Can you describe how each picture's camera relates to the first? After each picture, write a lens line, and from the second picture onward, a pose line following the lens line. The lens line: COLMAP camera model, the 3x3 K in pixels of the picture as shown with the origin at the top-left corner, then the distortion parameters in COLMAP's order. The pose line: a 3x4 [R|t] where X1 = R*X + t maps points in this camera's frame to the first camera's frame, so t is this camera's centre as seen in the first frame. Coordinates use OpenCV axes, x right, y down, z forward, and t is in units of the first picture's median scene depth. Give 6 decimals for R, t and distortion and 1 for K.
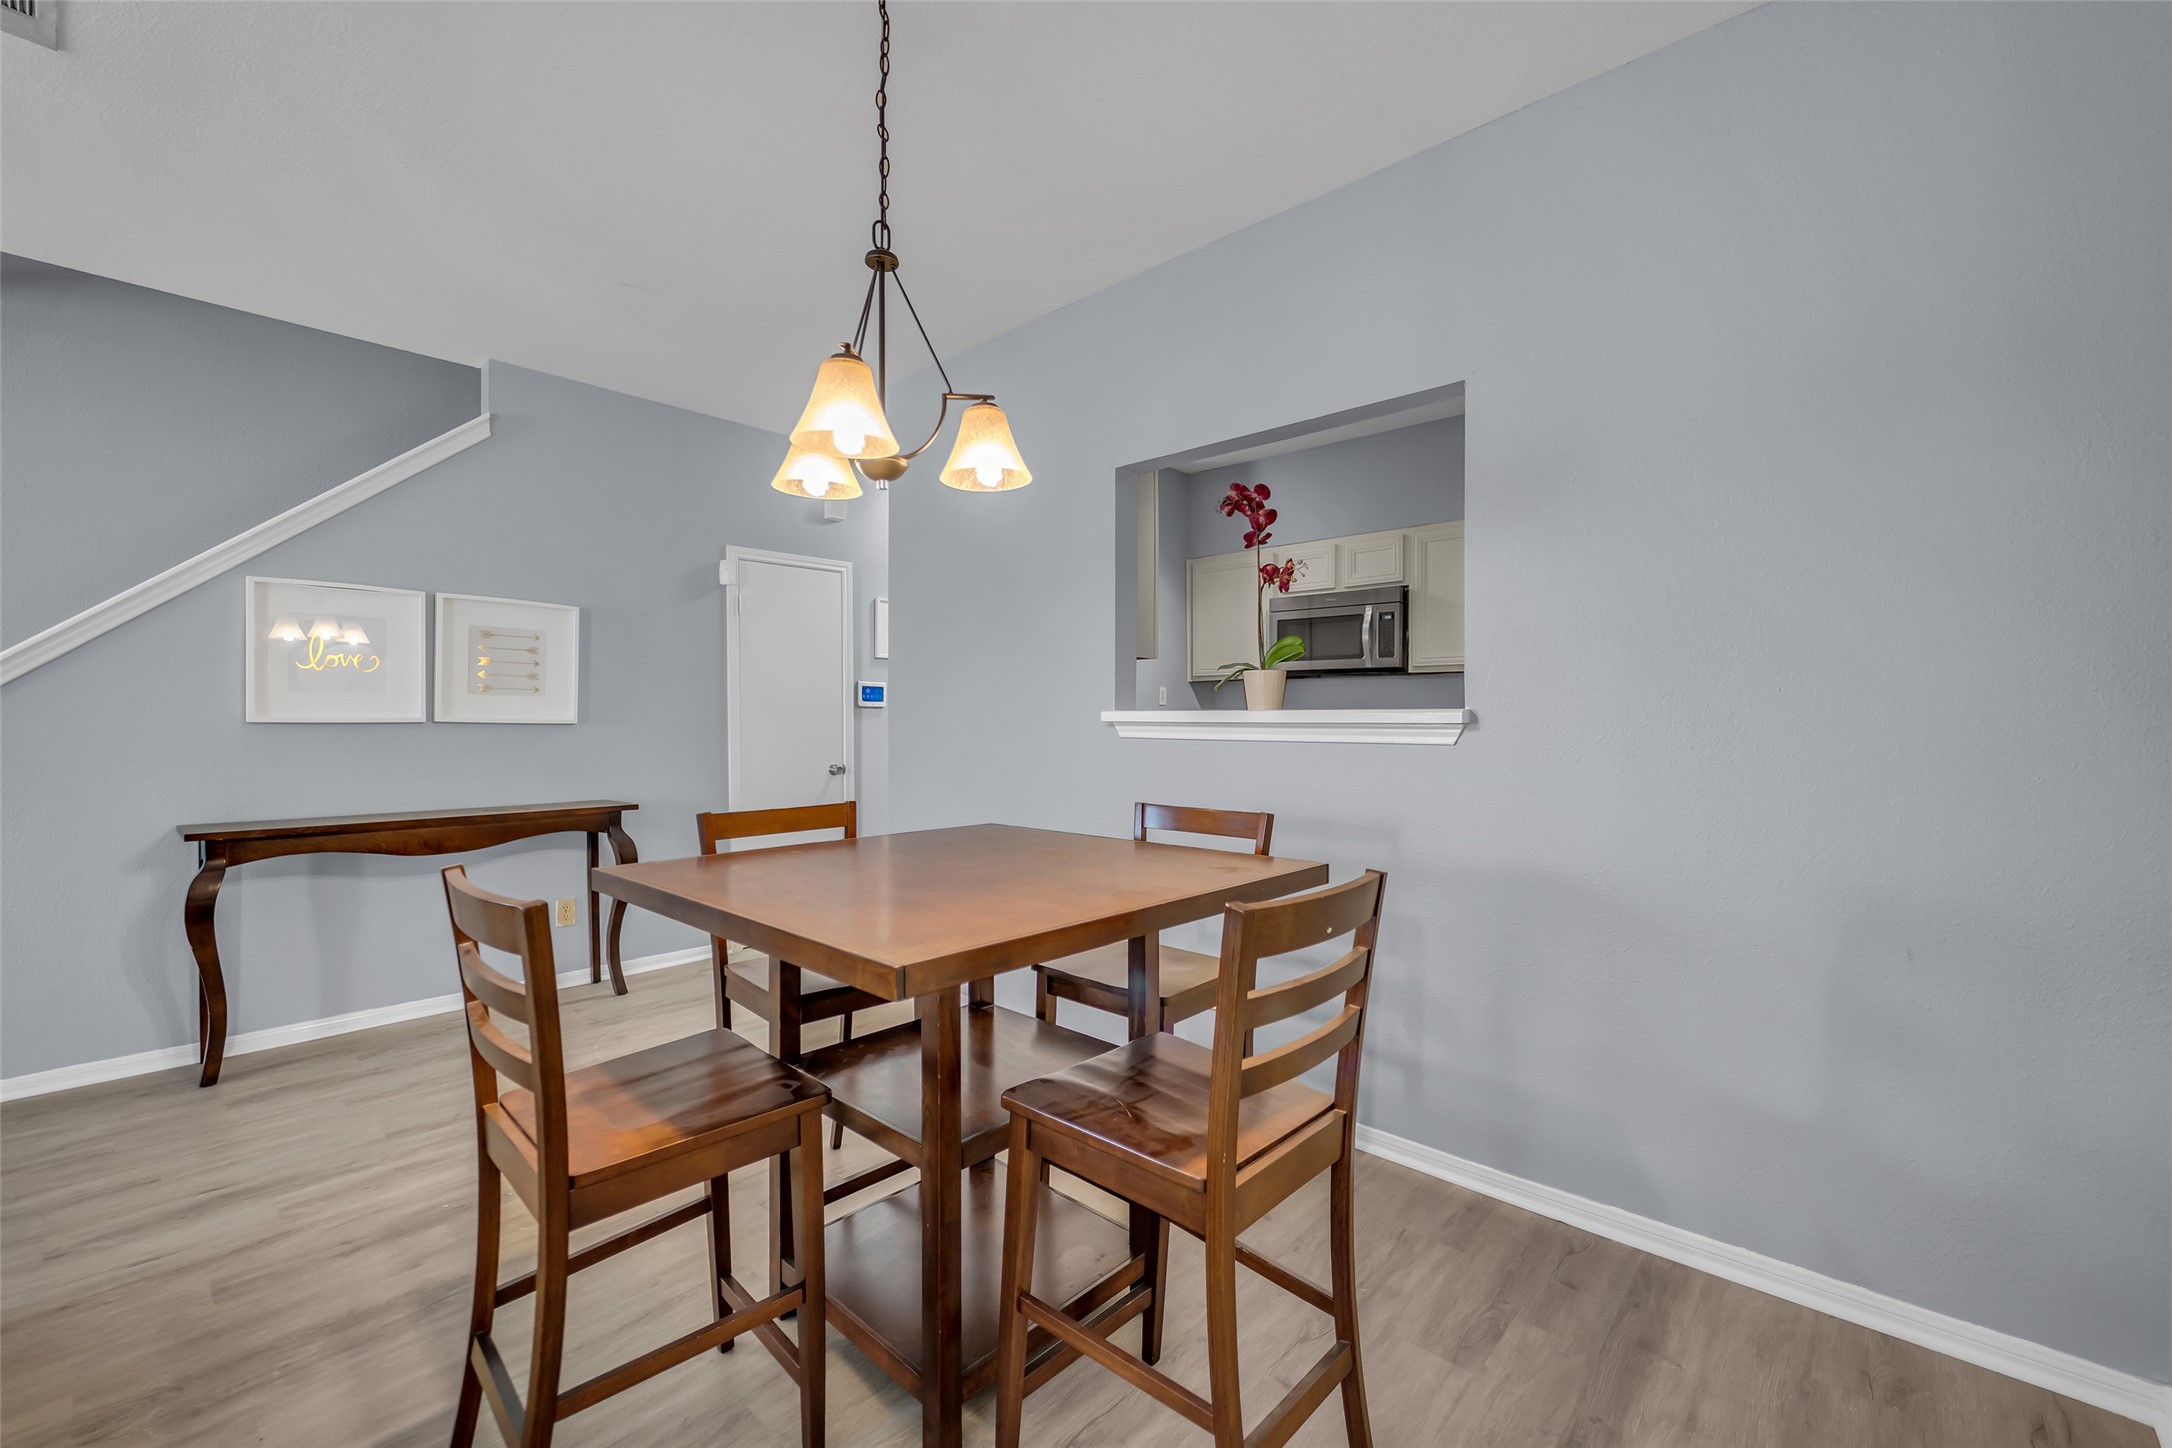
lens RADIAL K [[925.6, 0, 1106.8], [0, 925.6, 711.4], [0, 0, 1]] dist [-0.000914, 0.000106]
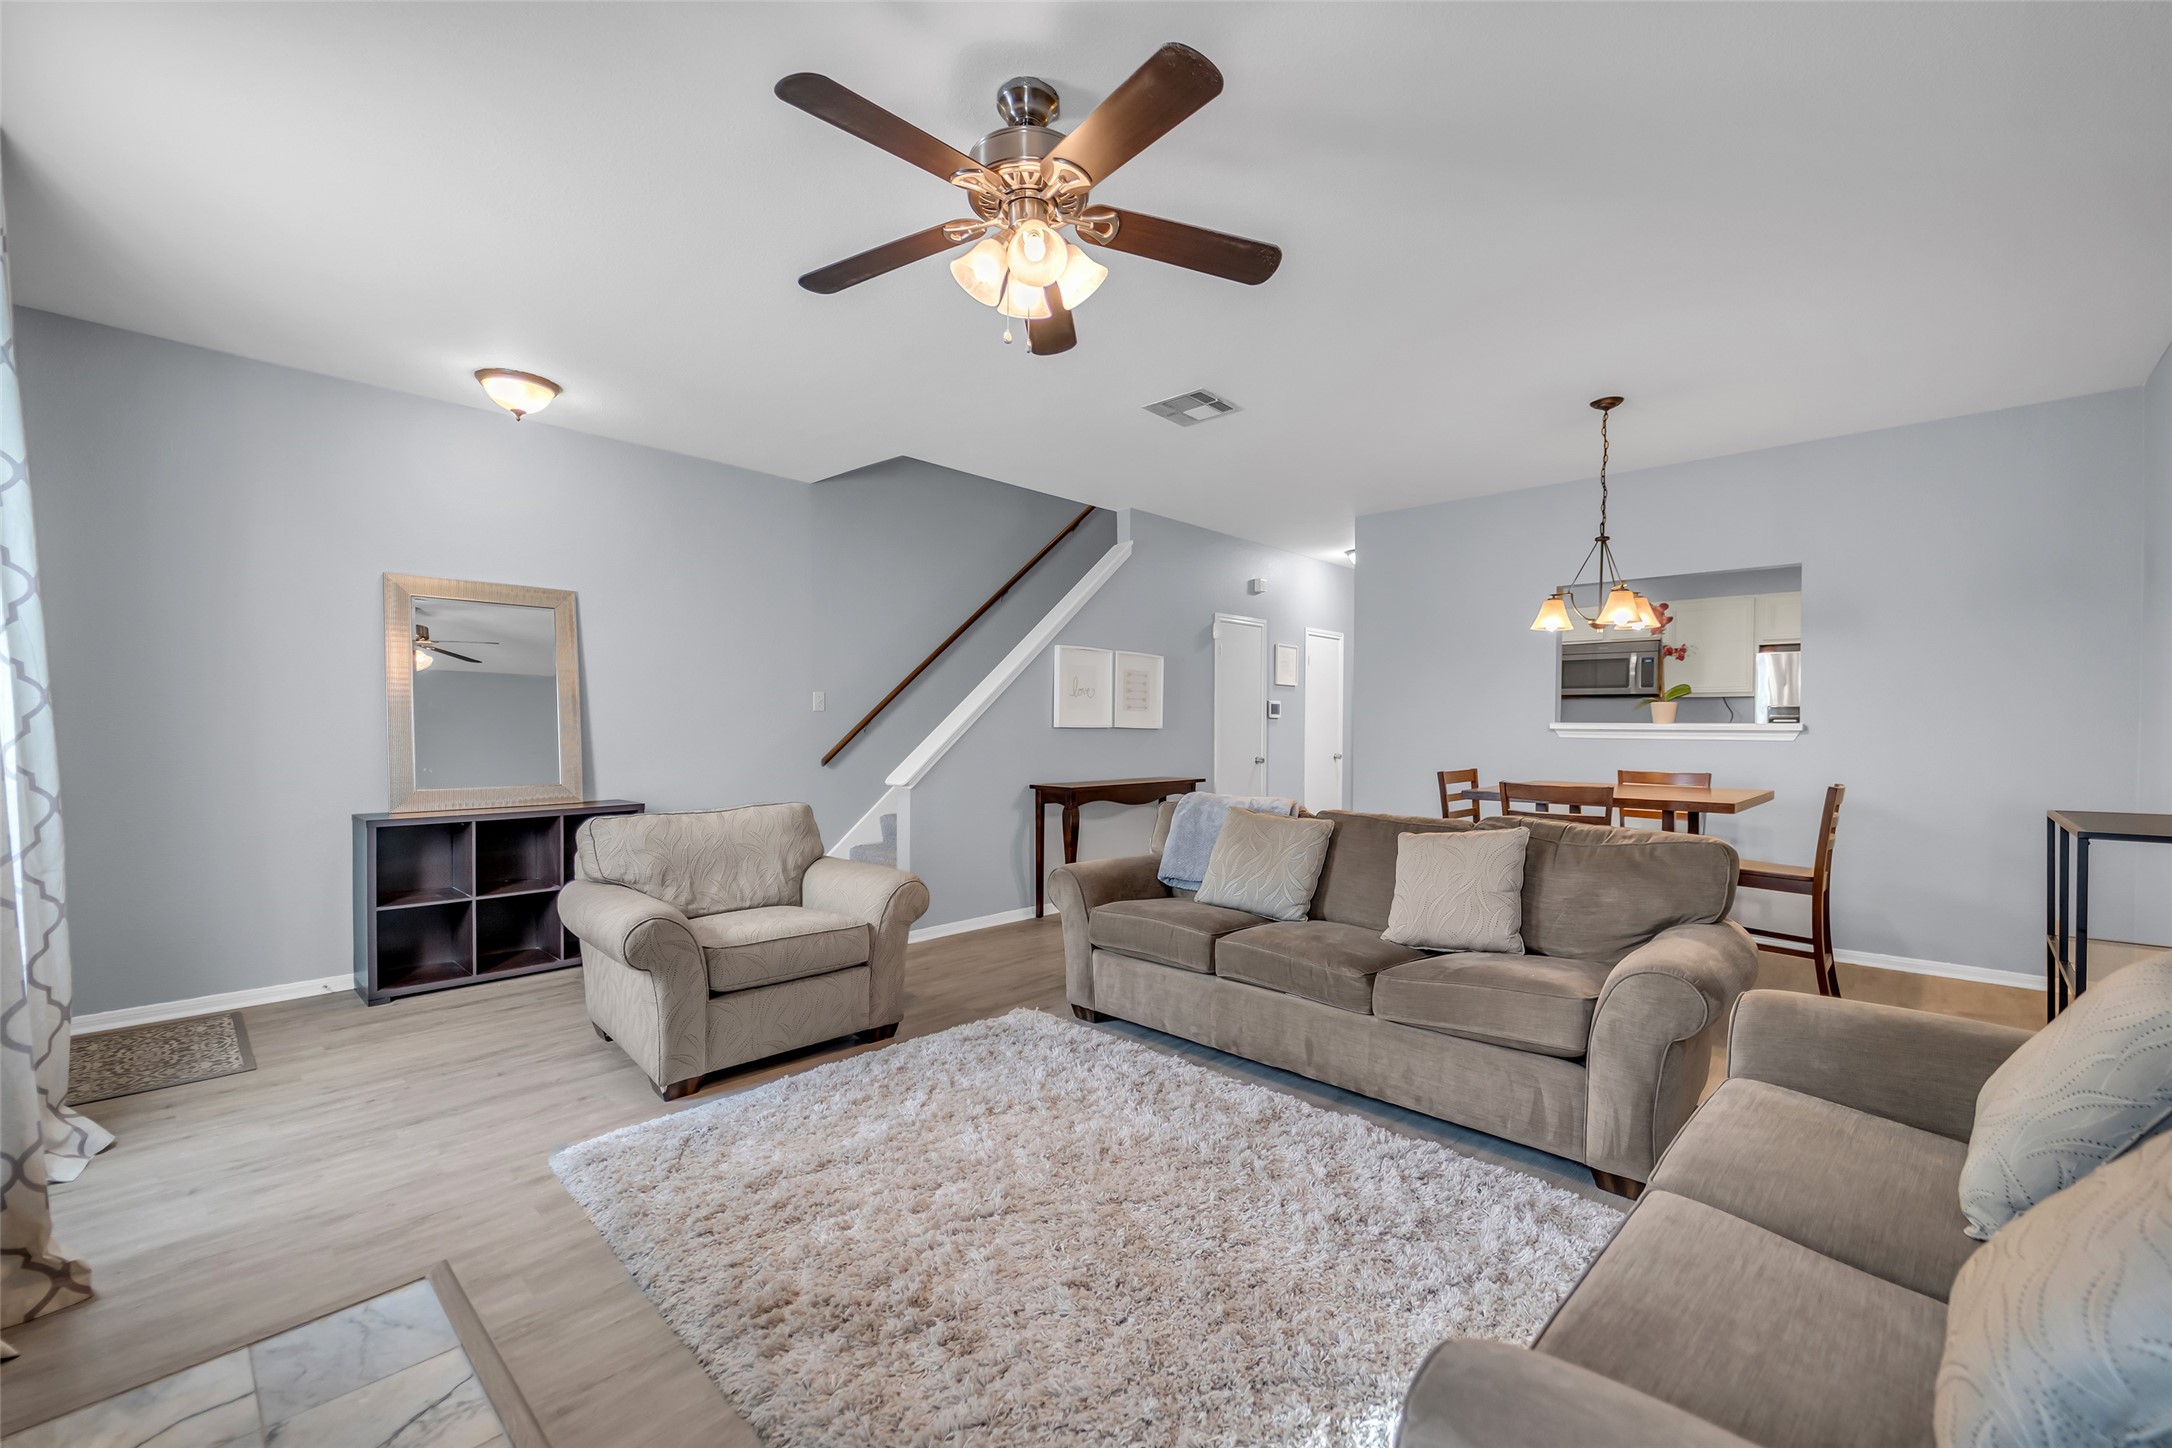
lens RADIAL K [[891.2, 0, 1154.0], [0, 891.2, 728.3], [0, 0, 1]] dist [0.000754, -0.000061]
pose [[0.999977, 0.004010, -0.005497, -0.616941], [-0.003947, 0.999928, 0.011341, -0.005304], [0.005542, -0.011319, 0.999921, -0.585885]]
